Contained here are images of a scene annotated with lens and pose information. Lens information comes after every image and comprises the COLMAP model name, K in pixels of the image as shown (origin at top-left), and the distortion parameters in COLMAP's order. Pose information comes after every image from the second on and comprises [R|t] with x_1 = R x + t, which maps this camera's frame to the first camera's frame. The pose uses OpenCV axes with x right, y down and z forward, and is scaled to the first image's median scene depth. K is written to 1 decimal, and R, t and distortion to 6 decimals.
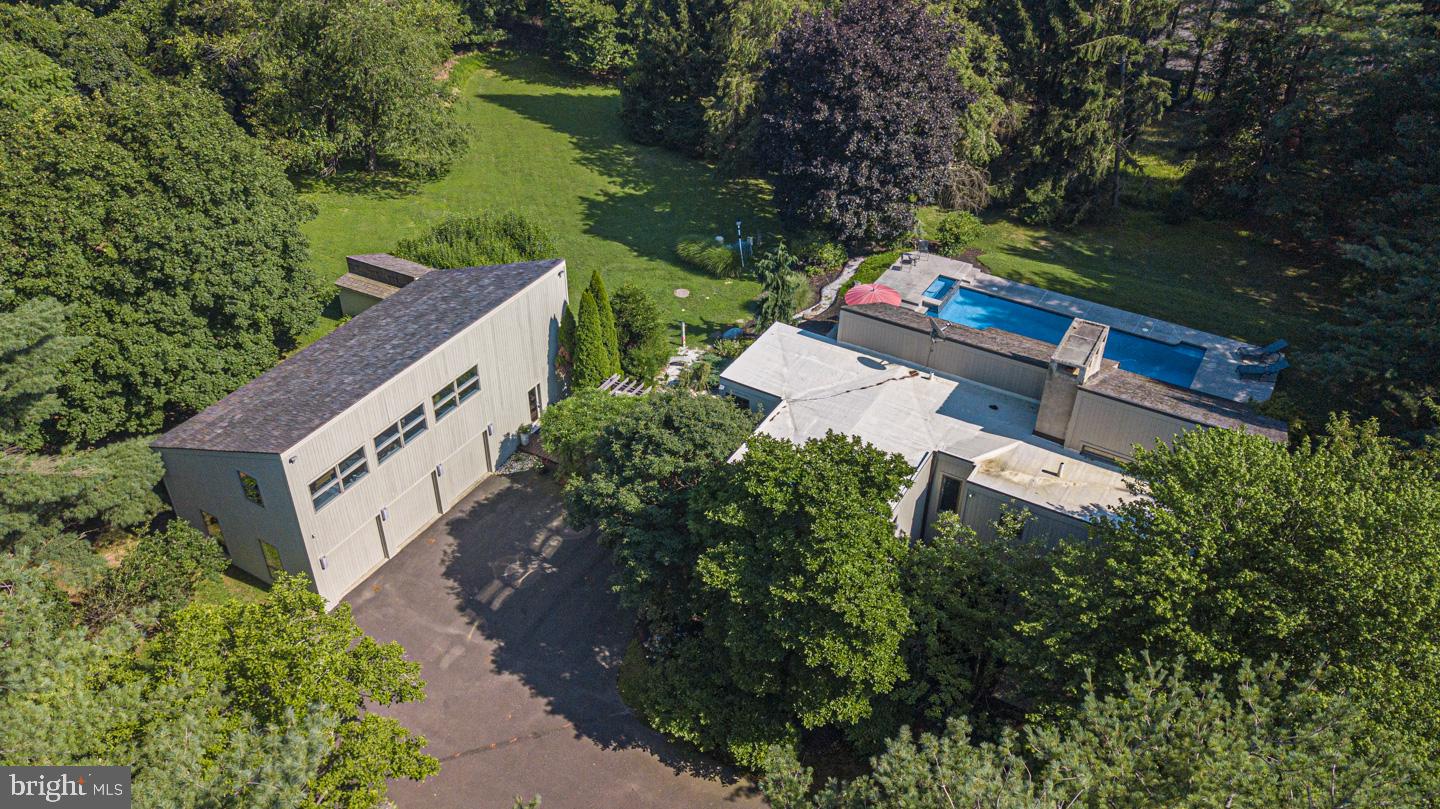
lens RADIAL K [[1096.8, 0, 720.0], [0, 1096.8, 404.5], [0, 0, 1]] dist [0.002993, -0.005296]
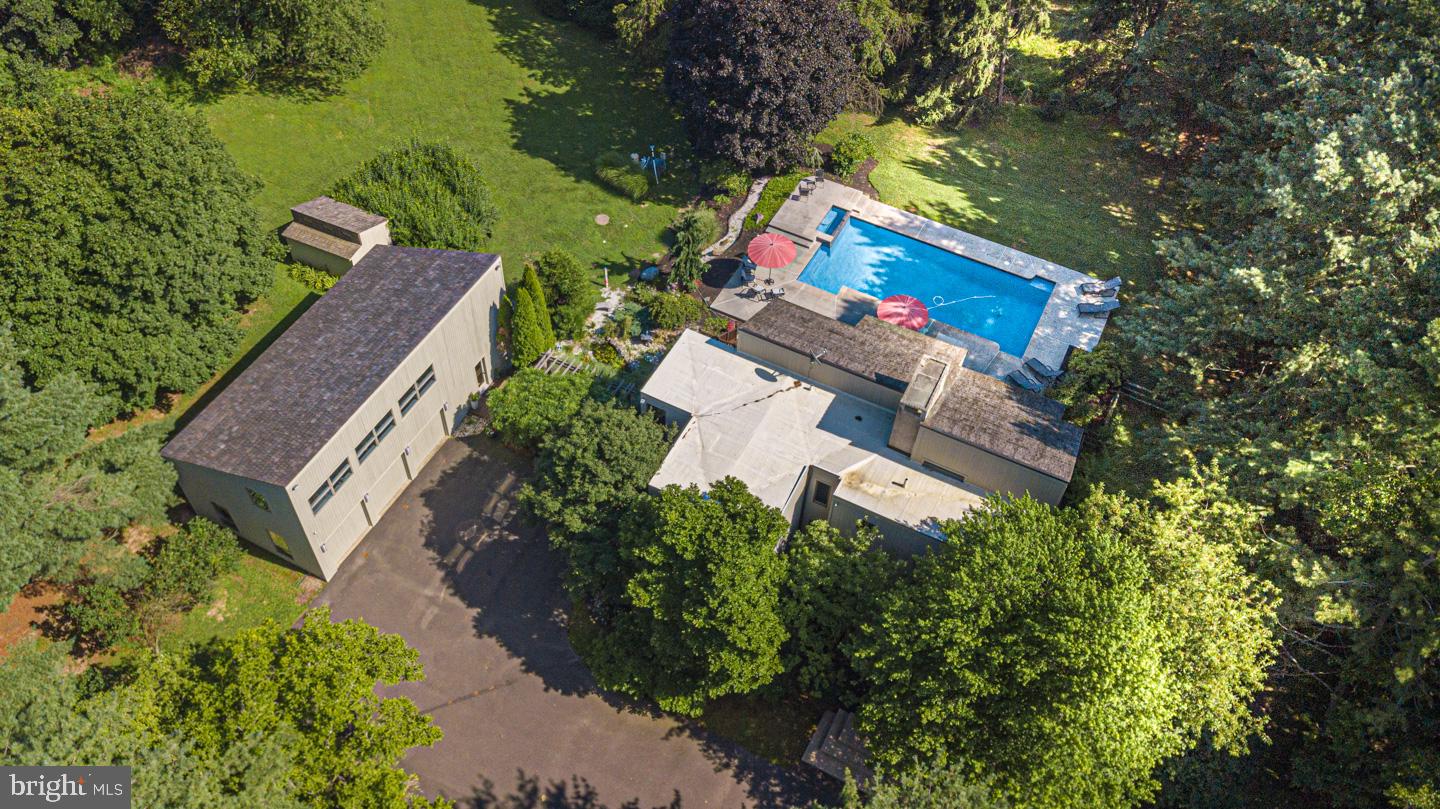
lens RADIAL K [[1095.3, 0, 723.9], [0, 1095.3, 398.4], [0, 0, 1]] dist [0.006568, 0.004454]
pose [[0.997071, -0.031671, 0.069611, 0.006809], [0.012788, 0.966449, 0.256541, -0.292982], [-0.075400, -0.254900, 0.964023, -0.162433]]
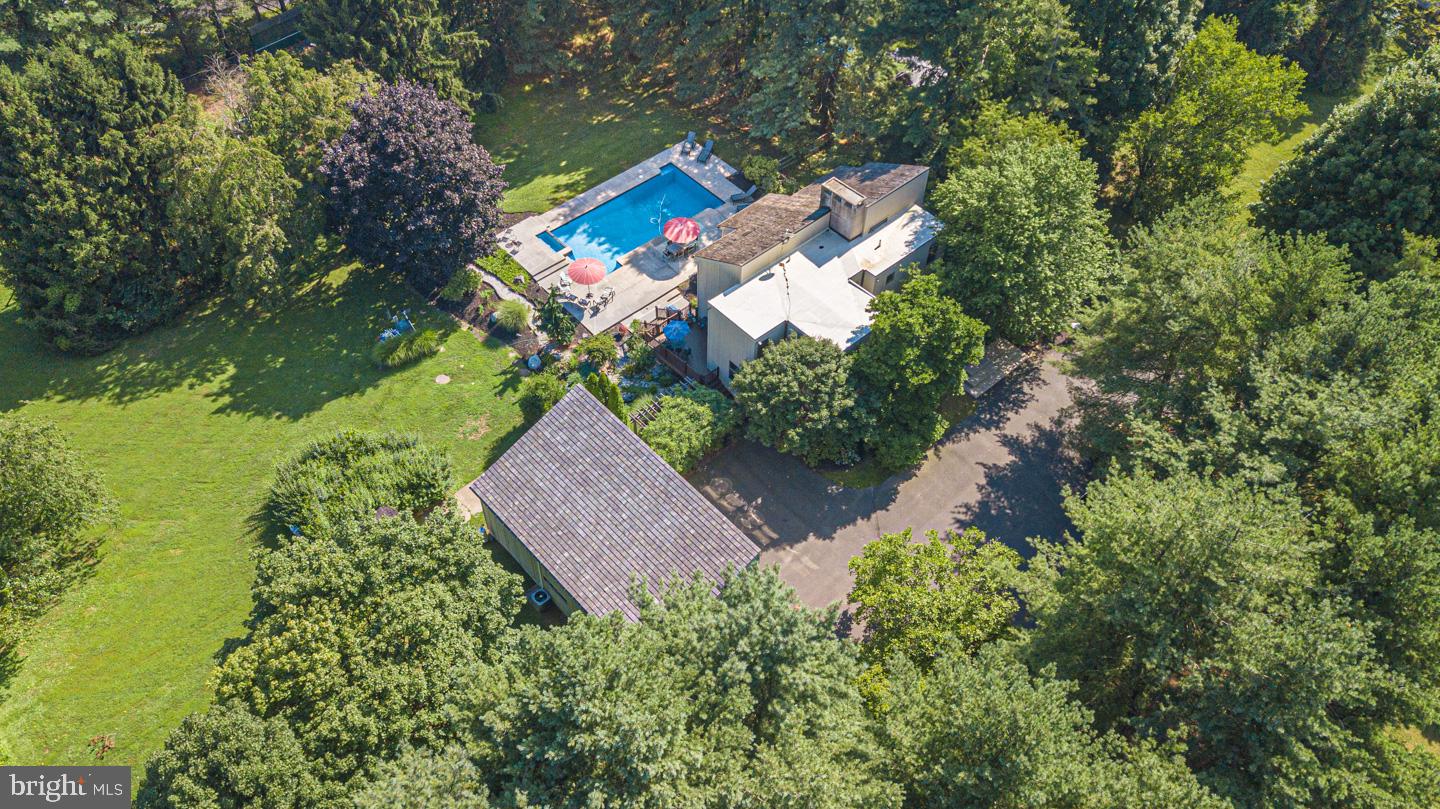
lens RADIAL K [[1102.0, 0, 693.8], [0, 1102.0, 409.7], [0, 0, 1]] dist [0.004448, -0.002427]
pose [[0.311619, -0.724722, 0.614550, -1.020968], [0.554692, 0.663860, 0.501605, -0.758978], [-0.771499, 0.184576, 0.608868, 0.052377]]
